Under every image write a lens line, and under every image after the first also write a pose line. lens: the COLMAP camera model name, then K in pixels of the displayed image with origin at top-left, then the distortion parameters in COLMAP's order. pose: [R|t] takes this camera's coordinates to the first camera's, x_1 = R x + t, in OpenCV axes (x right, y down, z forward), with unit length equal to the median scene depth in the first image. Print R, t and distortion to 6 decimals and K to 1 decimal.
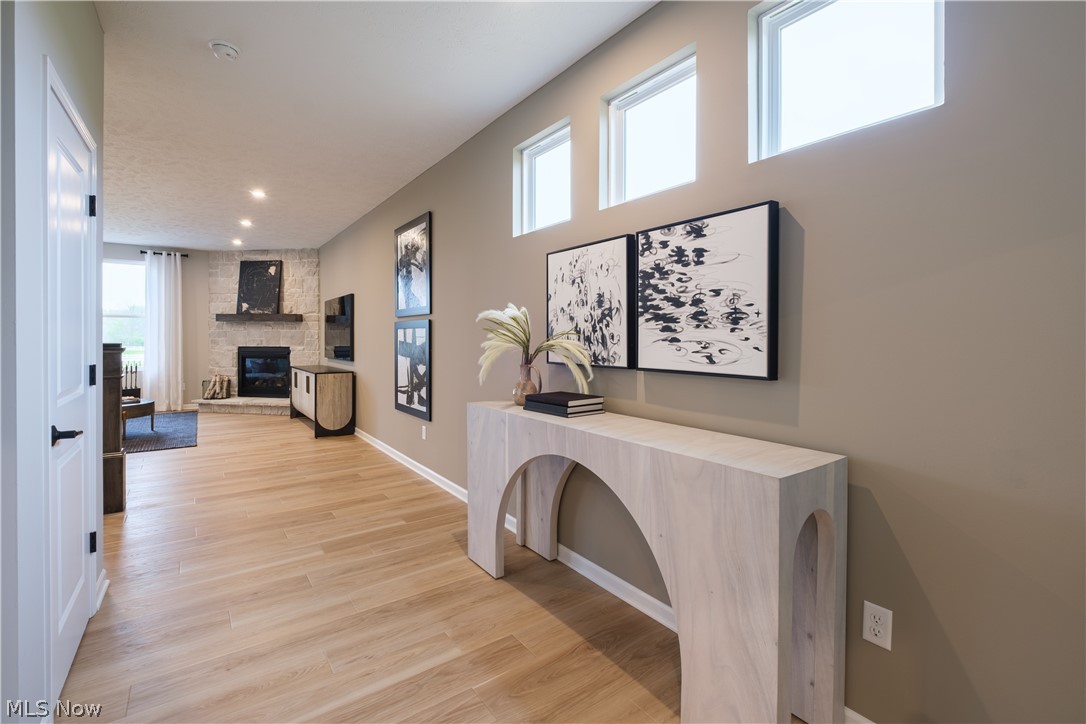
lens RADIAL K [[483.3, 0, 552.0], [0, 483.3, 341.2], [0, 0, 1]] dist [-0.005700, 0.001667]
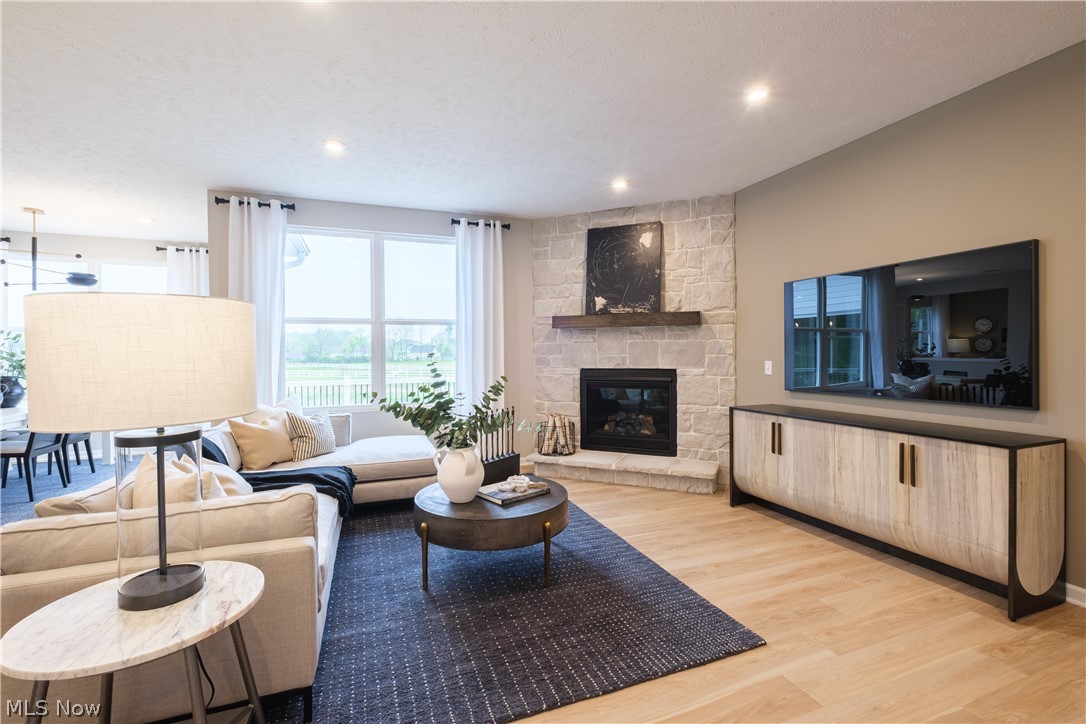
lens RADIAL K [[483.3, 0, 552.6], [0, 483.3, 353.4], [0, 0, 1]] dist [-0.005700, 0.001667]
pose [[0.965417, -0.011835, -0.260441, -0.536758], [0.011177, 0.999930, -0.004009, -0.006380], [0.260470, 0.000959, 0.965482, 0.399326]]
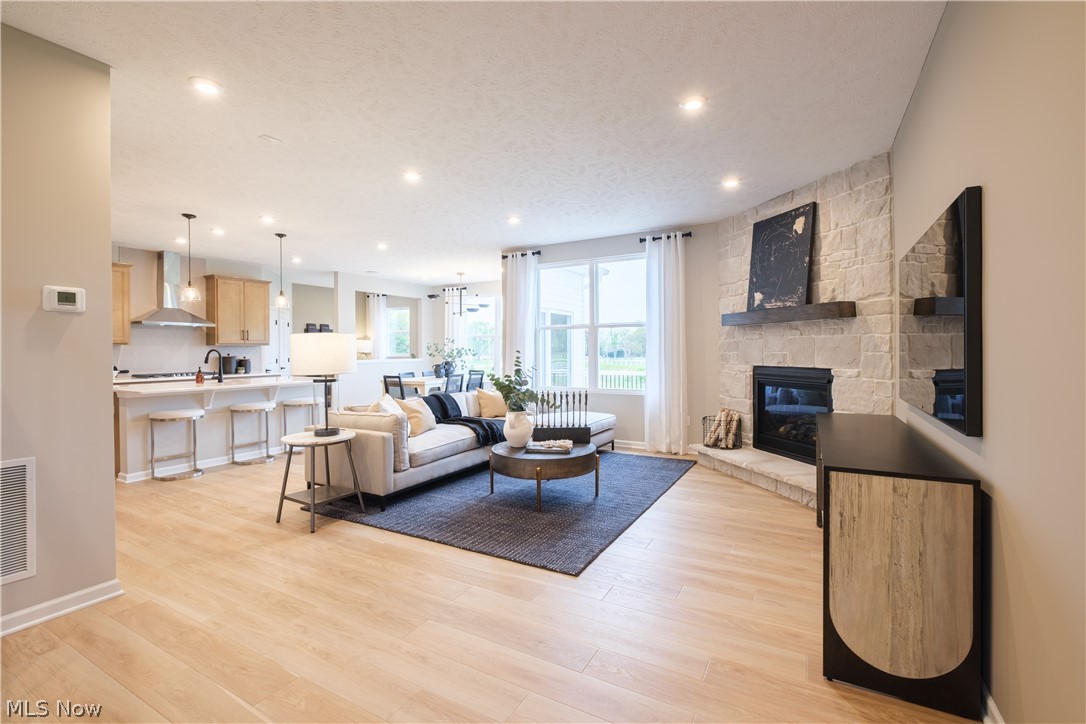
lens RADIAL K [[483.3, 0, 540.3], [0, 483.3, 353.7], [0, 0, 1]] dist [-0.005700, 0.001667]
pose [[0.405635, -0.002159, -0.914033, -0.206313], [0.003051, 0.999995, -0.001008, -0.004370], [0.914030, -0.002380, 0.405639, 0.518389]]
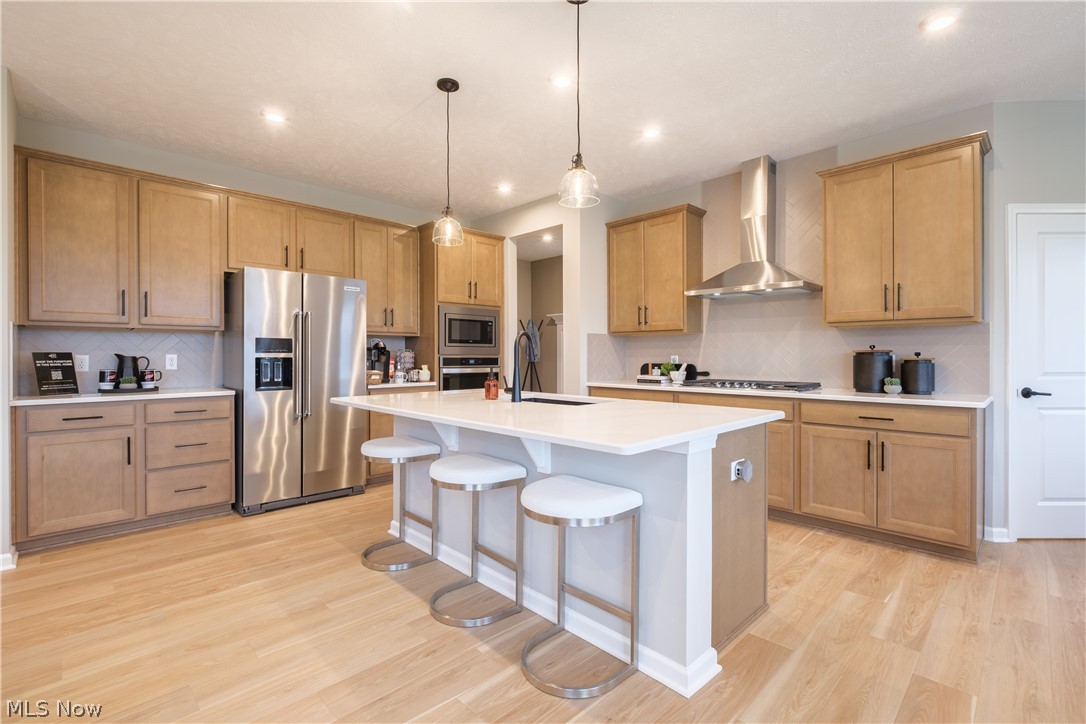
lens RADIAL K [[483.3, 0, 540.6], [0, 483.3, 360.5], [0, 0, 1]] dist [-0.005700, 0.001667]
pose [[-0.990136, -0.007023, -0.139933, -0.998353], [-0.008895, 0.999879, 0.012759, 0.003137], [0.139826, 0.013878, -0.990079, 0.707472]]
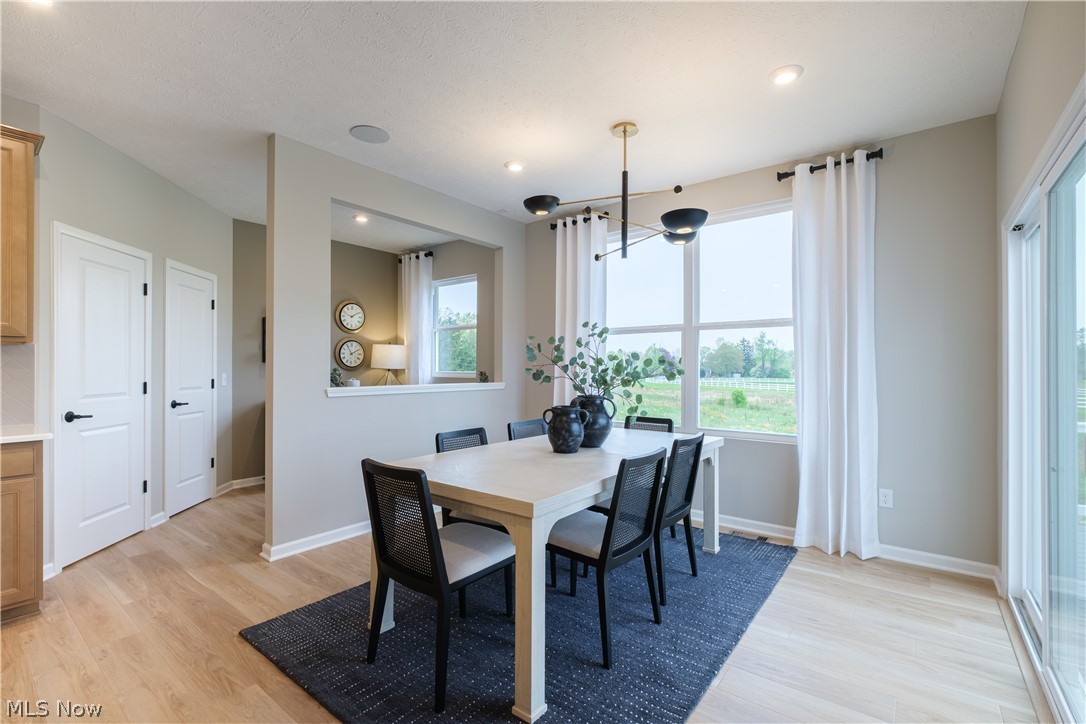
lens RADIAL K [[483.3, 0, 544.3], [0, 483.3, 366.6], [0, 0, 1]] dist [-0.005700, 0.001667]
pose [[0.278824, -0.011057, -0.960279, -0.970535], [-0.005993, 0.999894, -0.013253, -0.005321], [0.960324, 0.009450, 0.278728, 0.644352]]
